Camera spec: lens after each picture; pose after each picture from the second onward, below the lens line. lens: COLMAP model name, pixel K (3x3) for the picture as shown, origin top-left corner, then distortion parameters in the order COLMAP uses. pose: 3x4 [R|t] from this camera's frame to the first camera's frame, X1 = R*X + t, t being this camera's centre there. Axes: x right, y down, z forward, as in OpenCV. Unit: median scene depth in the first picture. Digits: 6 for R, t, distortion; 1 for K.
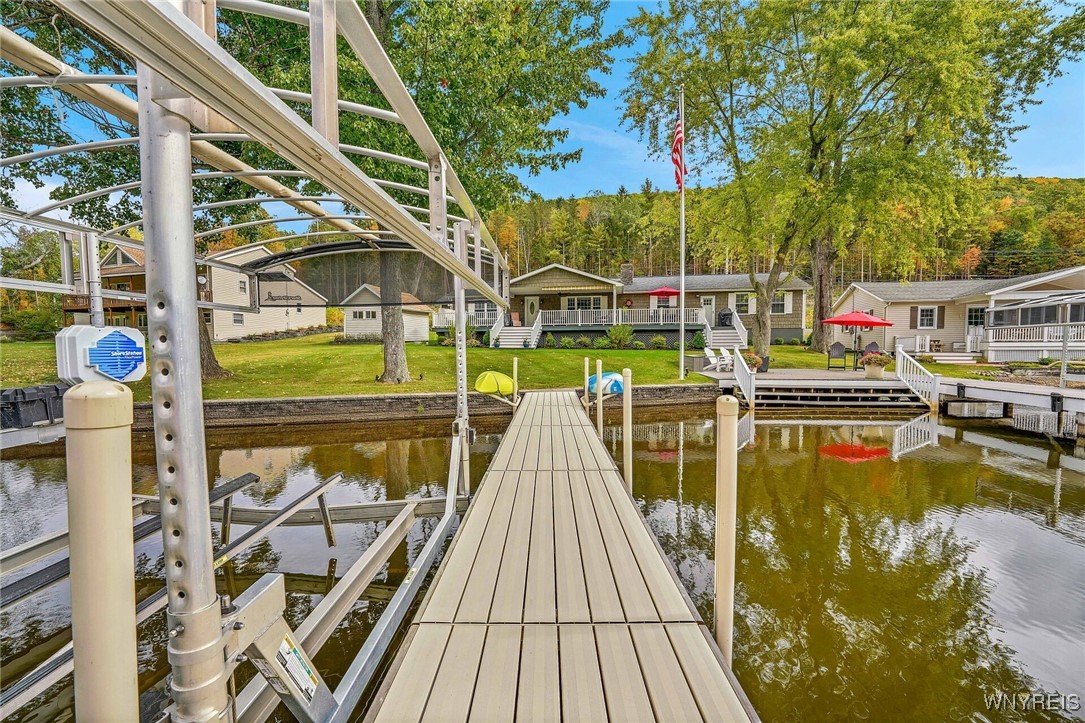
lens RADIAL K [[444.6, 0, 542.5], [0, 444.6, 361.5], [0, 0, 1]] dist [0.020955, 0.000102]
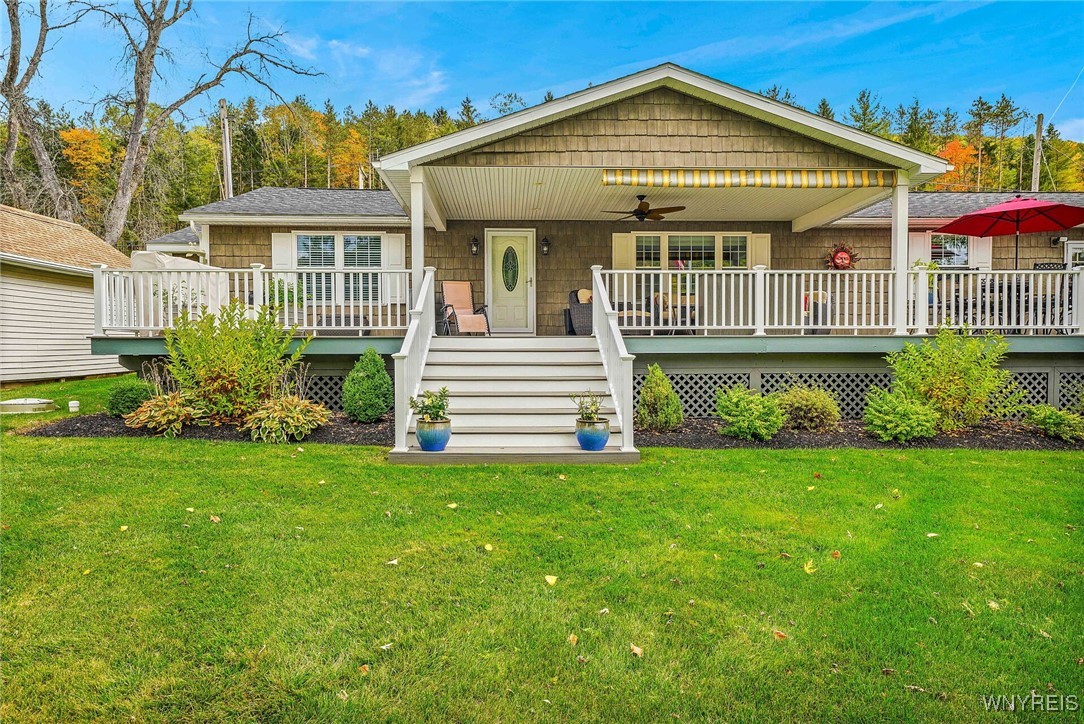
lens RADIAL K [[724.1, 0, 540.7], [0, 724.1, 329.9], [0, 0, 1]] dist [0.016028, 0.000363]
pose [[0.980135, 0.016786, 0.197621, -0.107220], [0.000325, 0.996275, -0.086233, -0.049336], [-0.198333, 0.084584, 0.976478, 0.638564]]
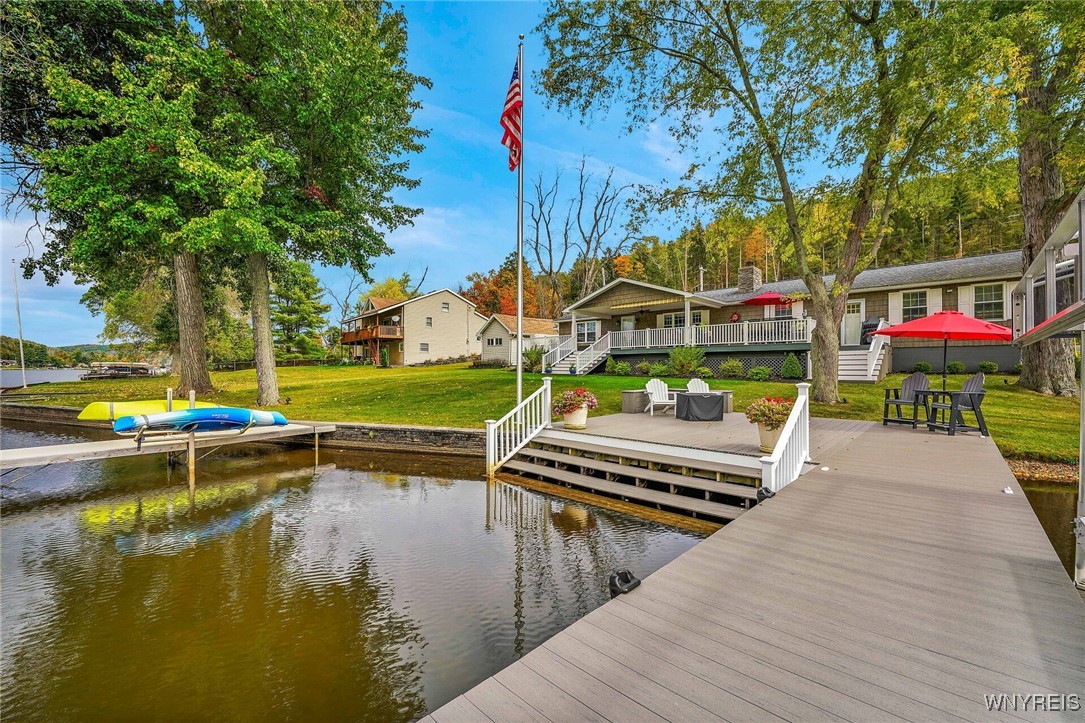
lens RADIAL K [[441.8, 0, 542.5], [0, 441.8, 361.5], [0, 0, 1]] dist [-0.022916, 0.000015]
pose [[0.817412, -0.003251, -0.576044, 0.398184], [-0.023067, 0.998997, -0.038370, -0.018714], [0.575591, 0.044651, 0.816518, 0.205133]]
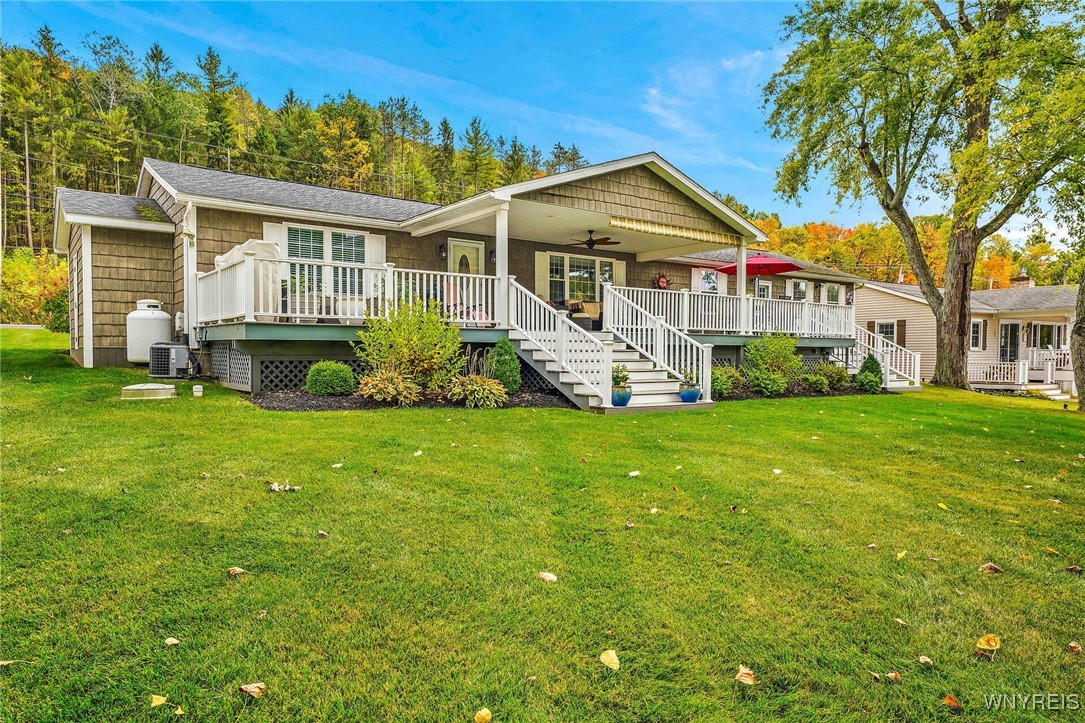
lens RADIAL K [[679.2, 0, 585.4], [0, 679.2, 363.8], [0, 0, 1]] dist [0.024070, -0.000303]
pose [[0.676193, -0.001917, 0.736722, -0.396925], [0.020219, 0.999668, -0.015958, -0.046558], [-0.736447, 0.025686, 0.676007, 0.667062]]
